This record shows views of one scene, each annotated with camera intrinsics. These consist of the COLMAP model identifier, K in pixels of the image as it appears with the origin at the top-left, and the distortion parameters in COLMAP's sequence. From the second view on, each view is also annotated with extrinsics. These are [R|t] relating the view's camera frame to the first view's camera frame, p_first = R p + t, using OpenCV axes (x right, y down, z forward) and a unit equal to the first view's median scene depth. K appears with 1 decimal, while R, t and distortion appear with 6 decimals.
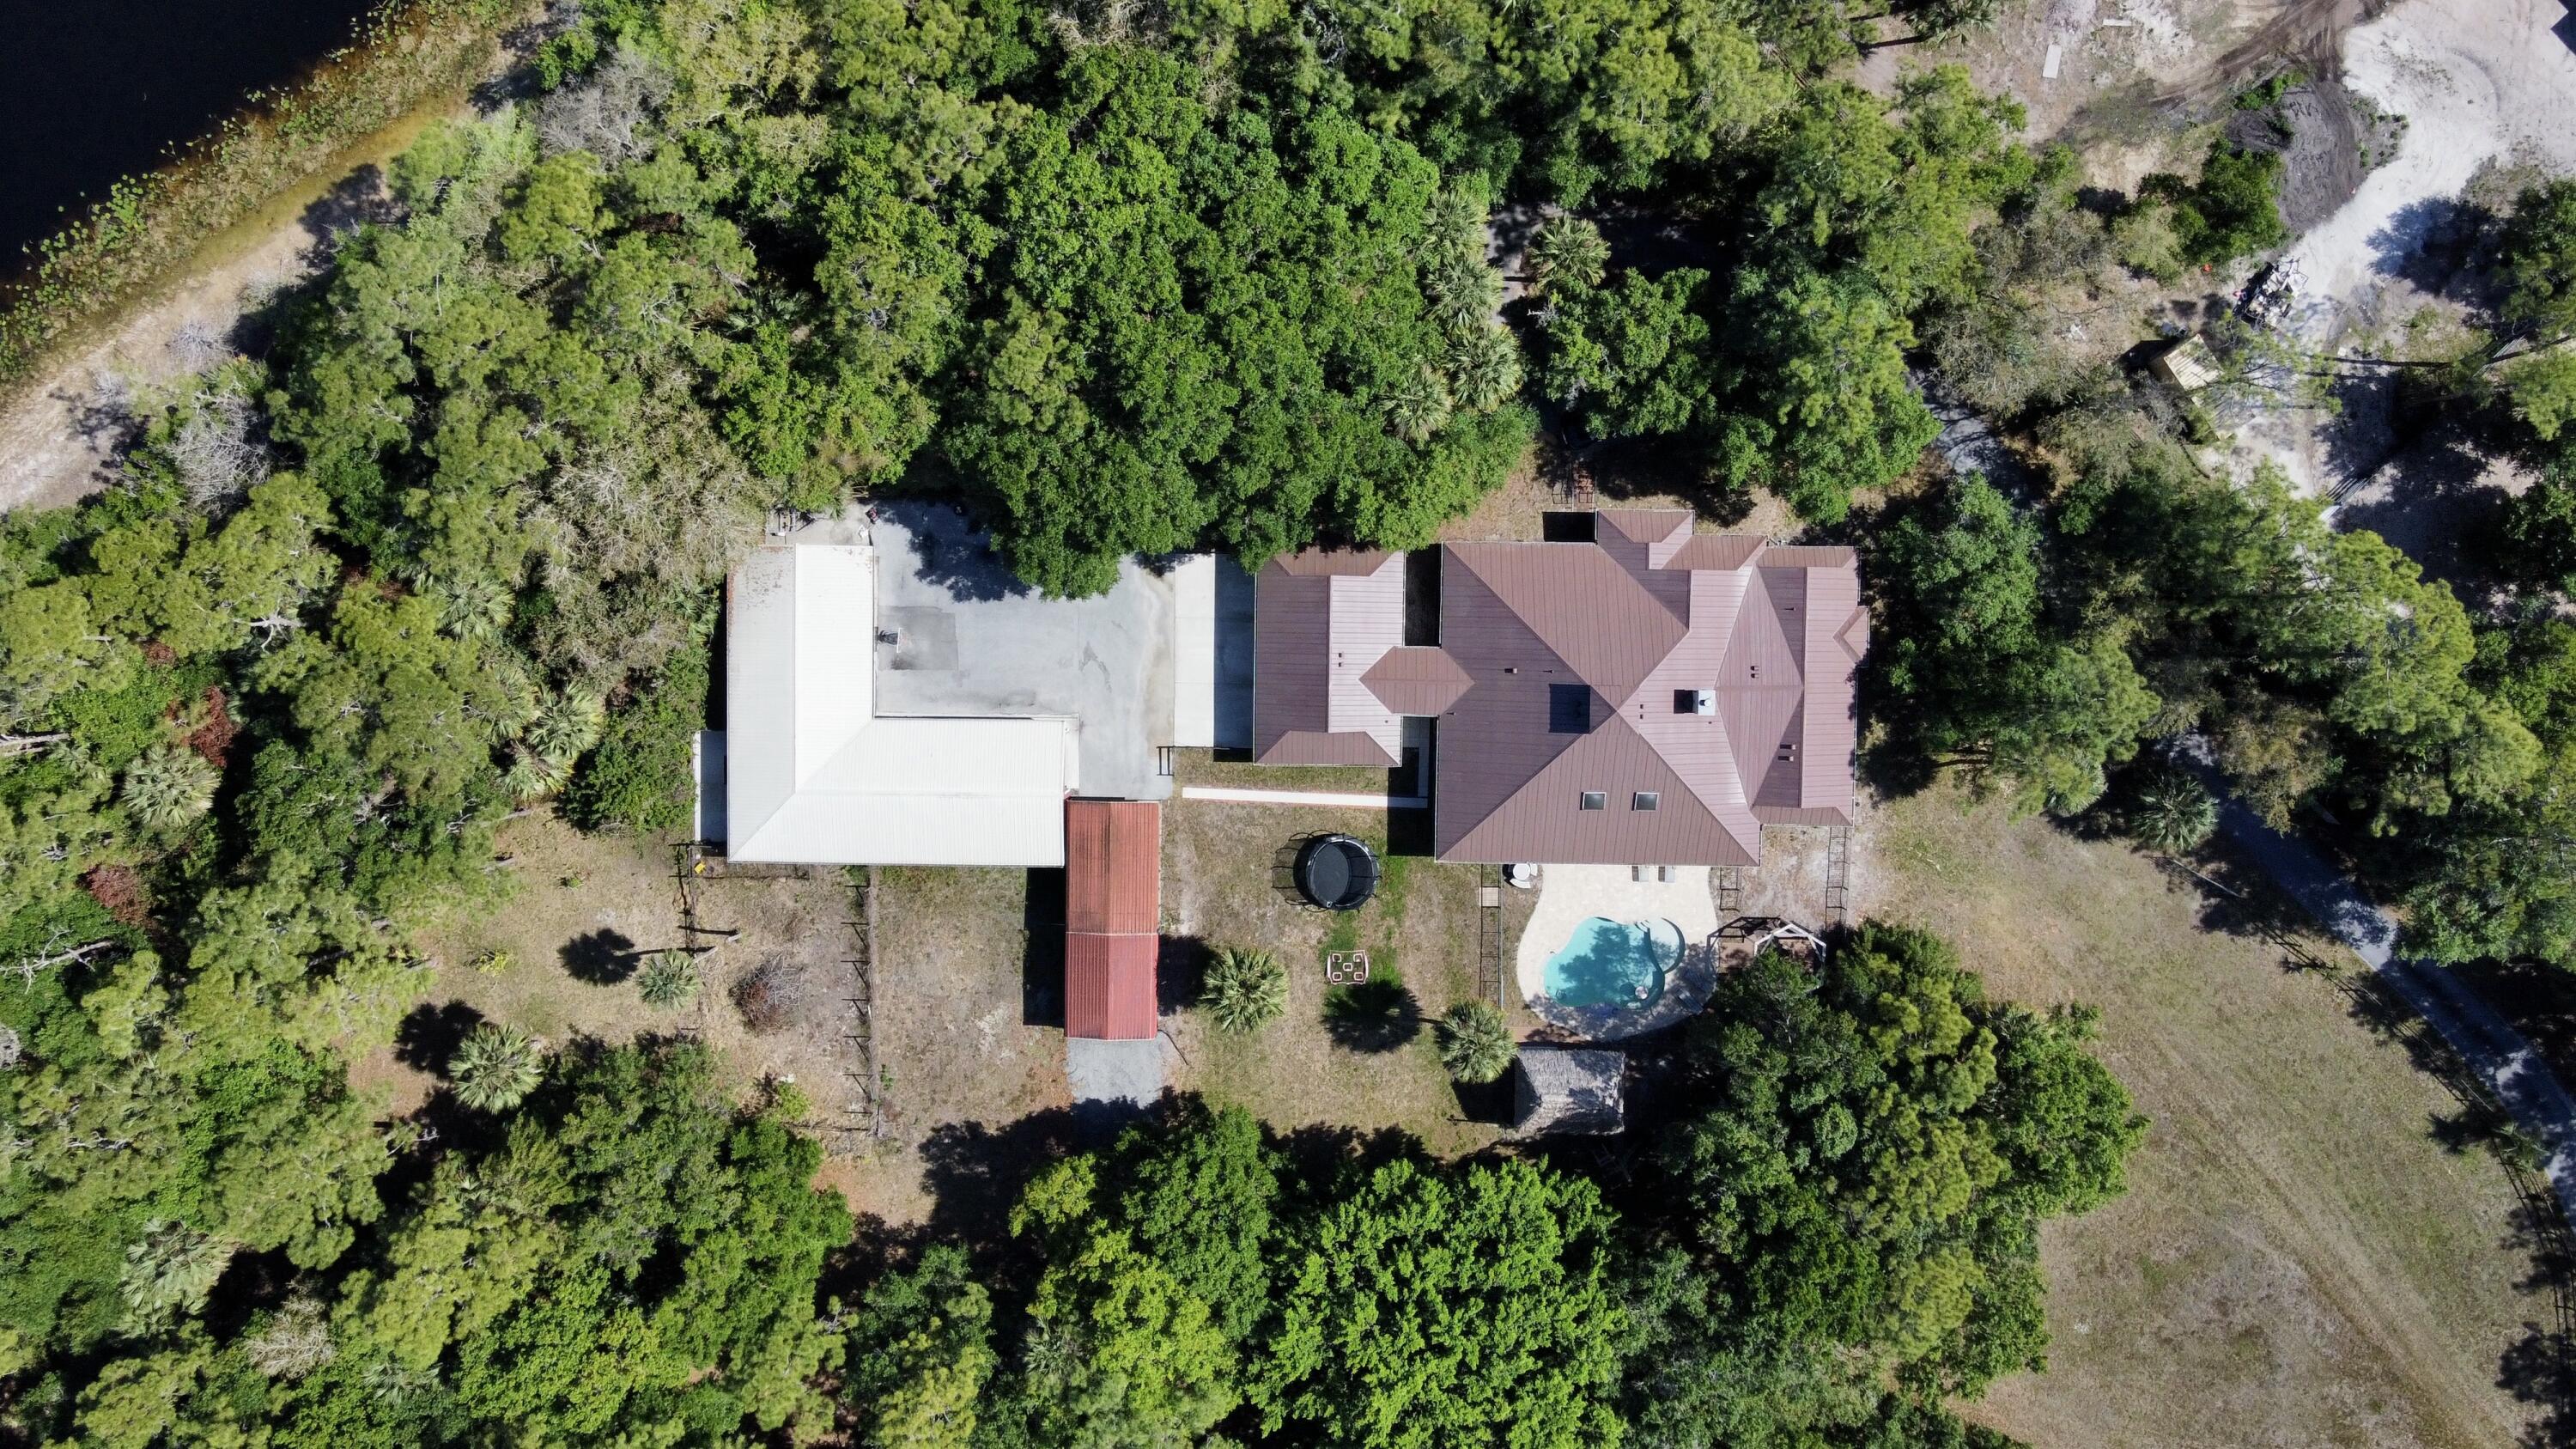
lens RADIAL K [[1953.4, 0, 1307.8], [0, 1953.4, 730.5], [0, 0, 1]] dist [0.003559, 0.027872]
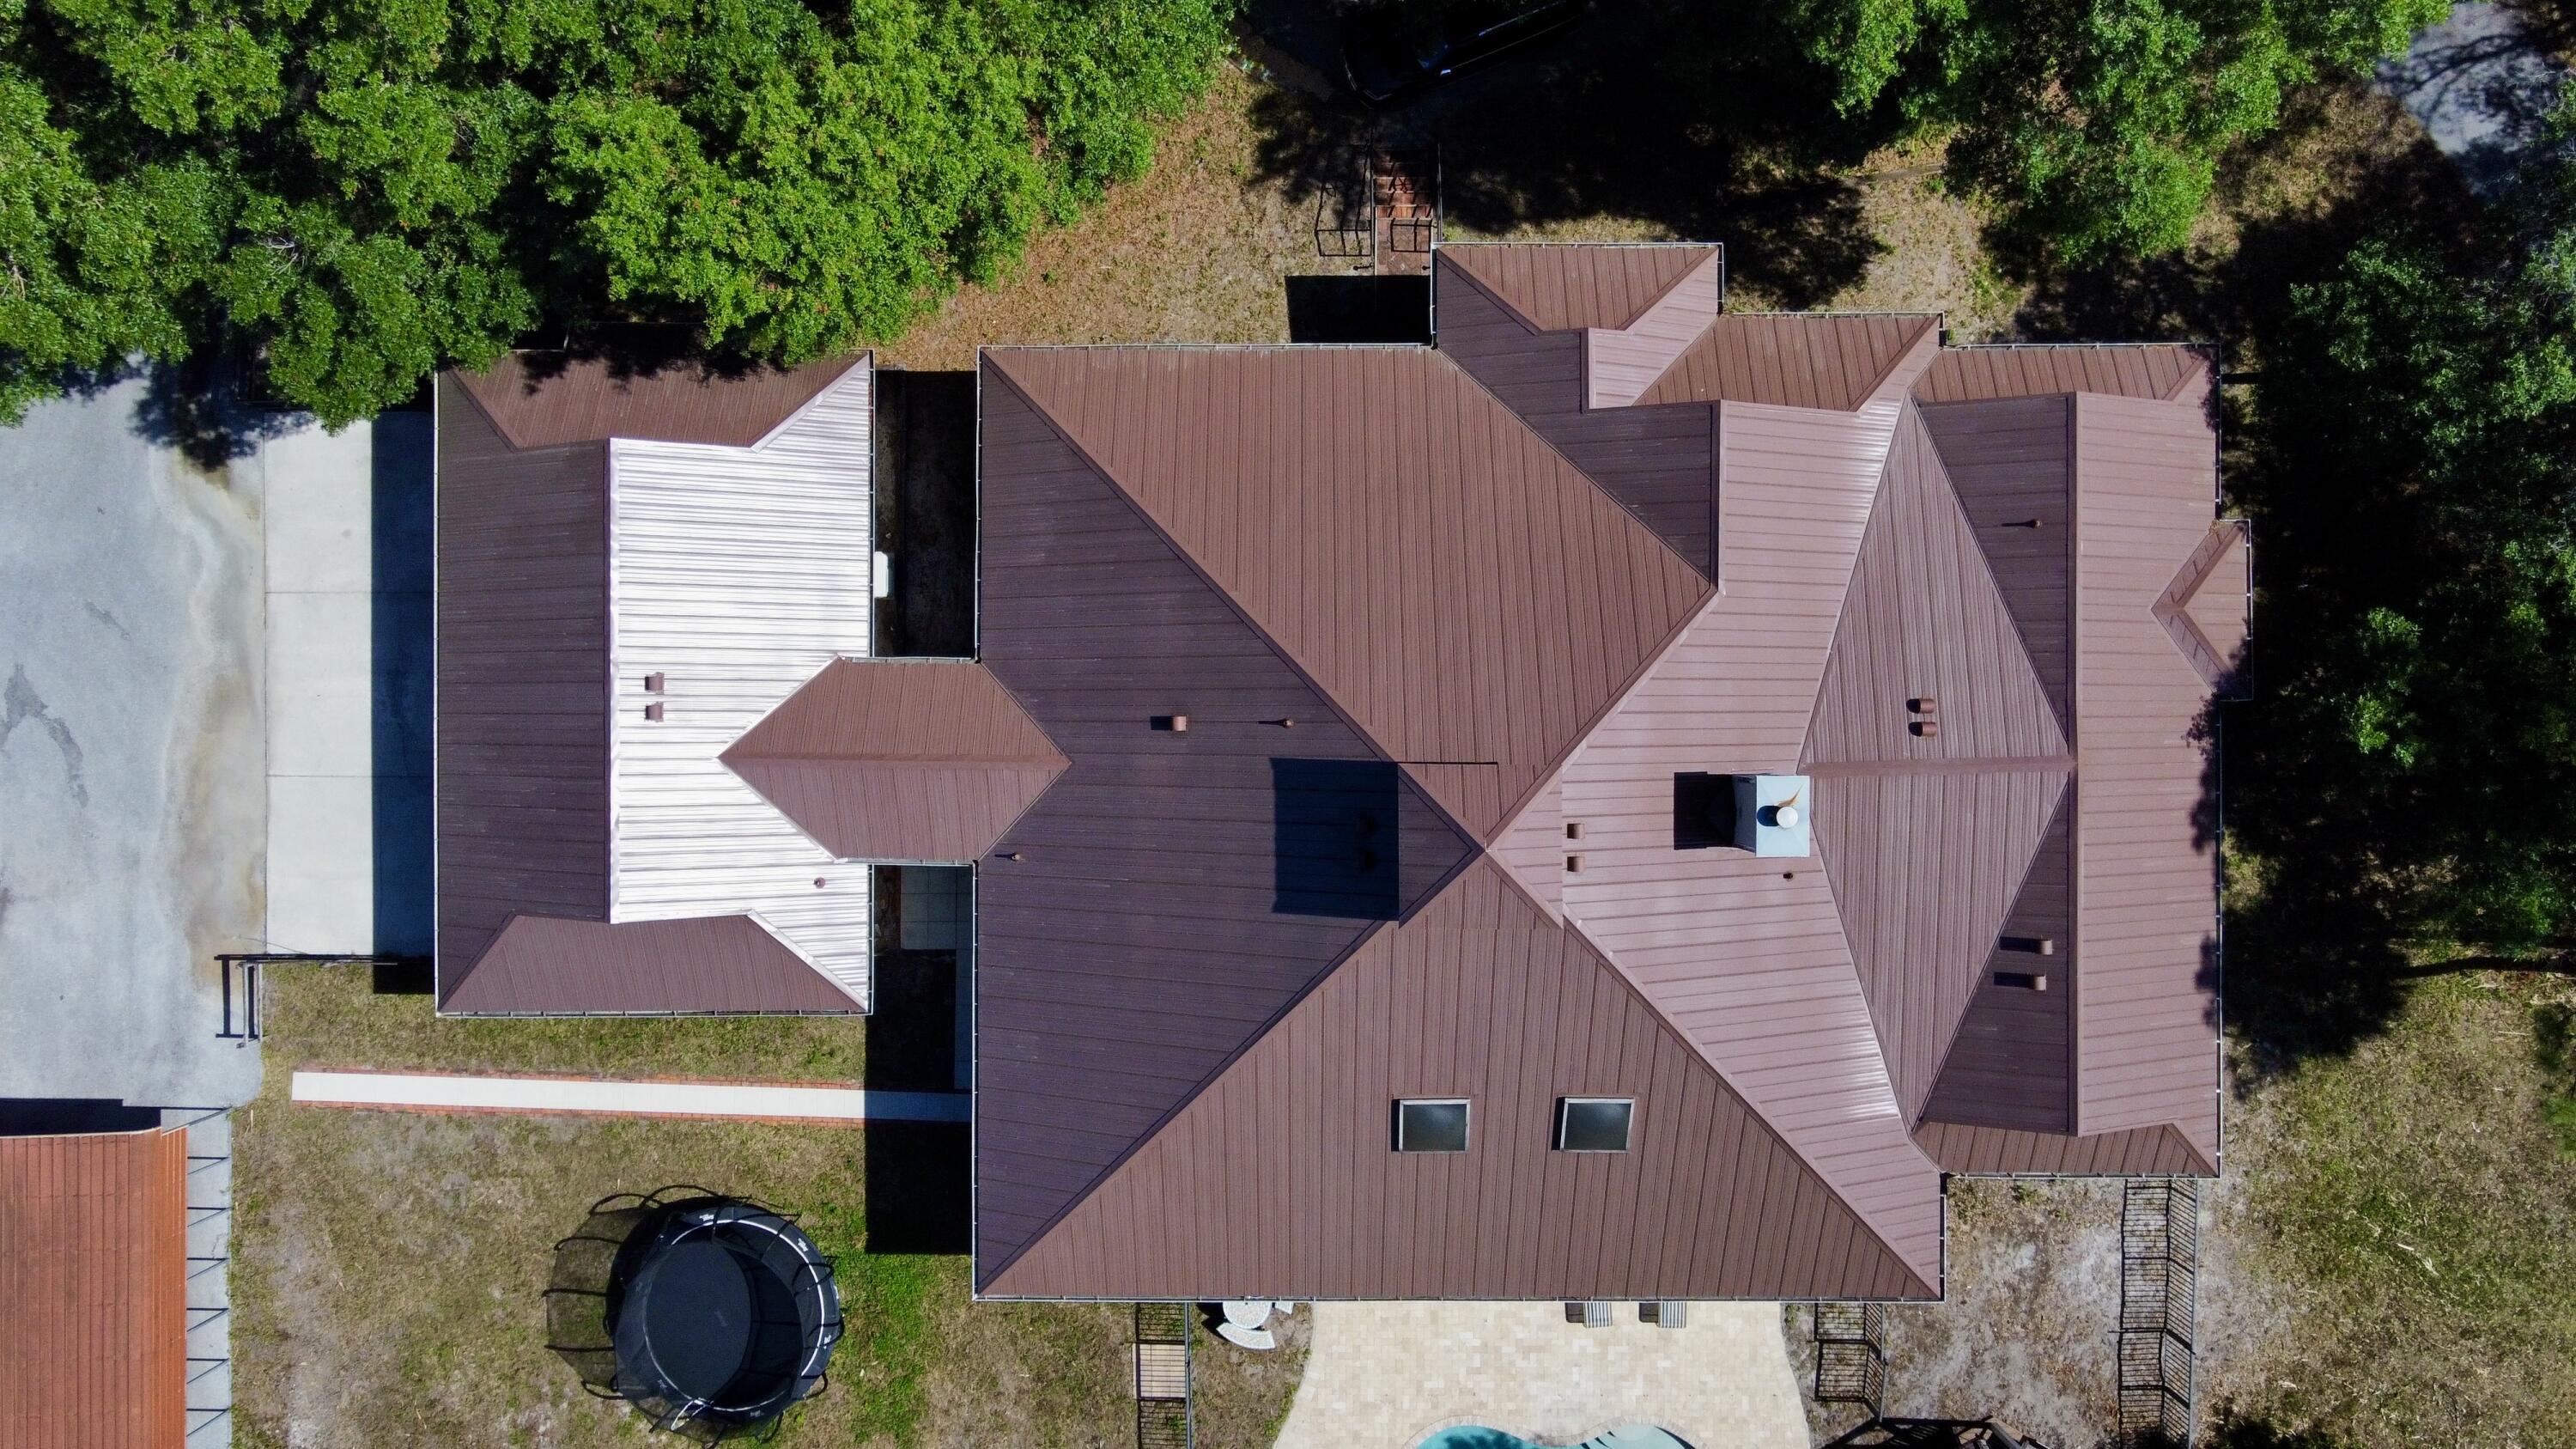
lens RADIAL K [[1953.4, 0, 1285.3], [0, 1953.4, 733.9], [0, 0, 1]] dist [0.003559, 0.027872]
pose [[0.999903, -0.013803, -0.001998, 0.118413], [0.013688, 0.998705, -0.049005, -0.012112], [0.002672, 0.048973, 0.998797, 0.646829]]
